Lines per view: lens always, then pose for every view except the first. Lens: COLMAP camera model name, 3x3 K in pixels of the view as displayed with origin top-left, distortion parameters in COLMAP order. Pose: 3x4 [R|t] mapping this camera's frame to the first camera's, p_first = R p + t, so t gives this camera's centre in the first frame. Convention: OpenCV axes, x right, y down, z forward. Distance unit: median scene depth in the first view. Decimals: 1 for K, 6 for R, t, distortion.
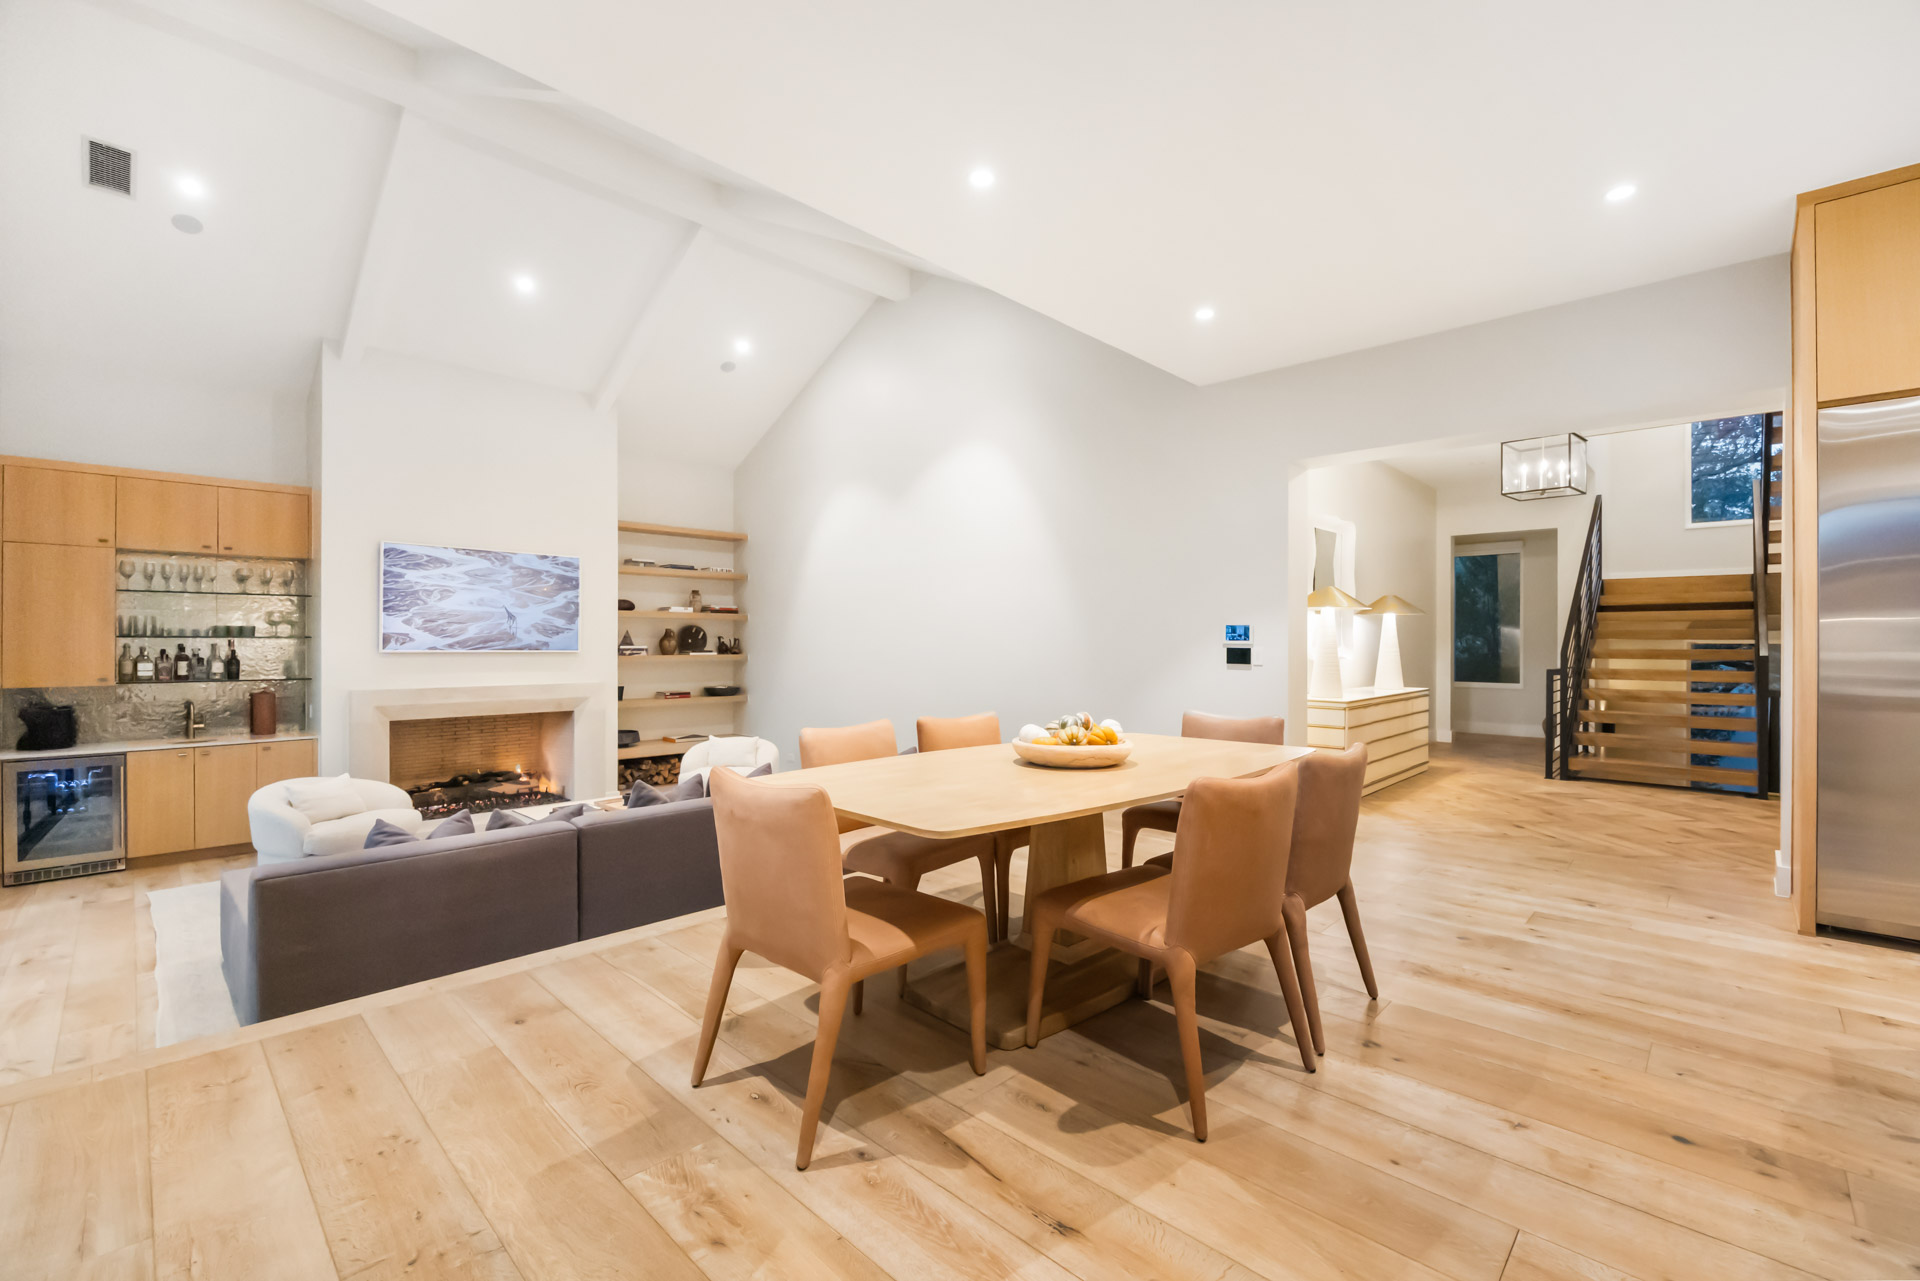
lens RADIAL K [[803.2, 0, 960.0], [0, 803.2, 640.5], [0, 0, 1]] dist [-0.003335, -0.000371]
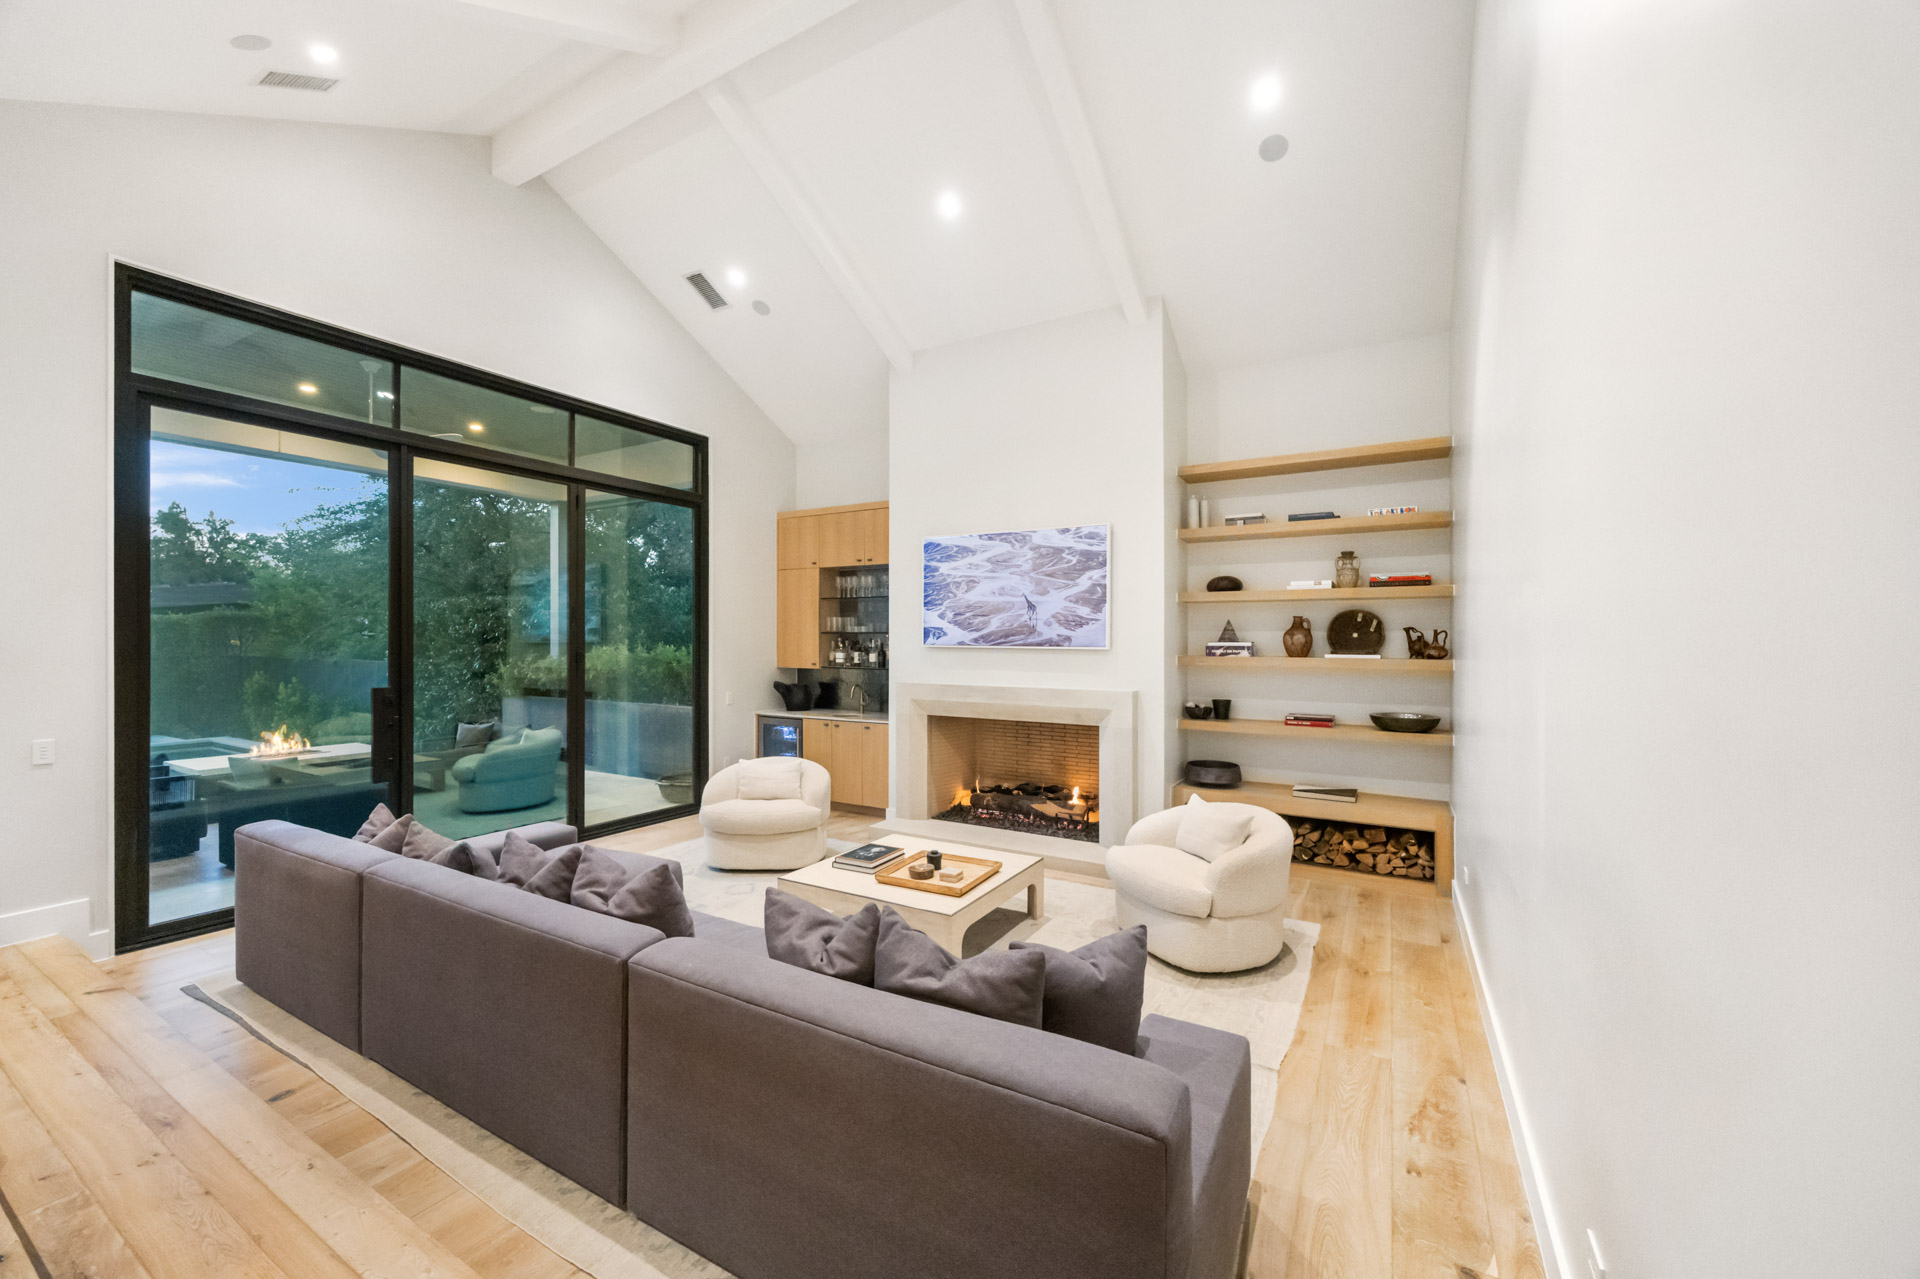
lens RADIAL K [[754.0, 0, 951.8], [0, 754.0, 634.0], [0, 0, 1]] dist [-0.001226, -0.000123]
pose [[0.225108, -0.007353, -0.974306, 0.206580], [-0.001685, 0.999967, -0.007936, 0.006351], [0.974332, 0.003428, 0.225089, 0.770994]]
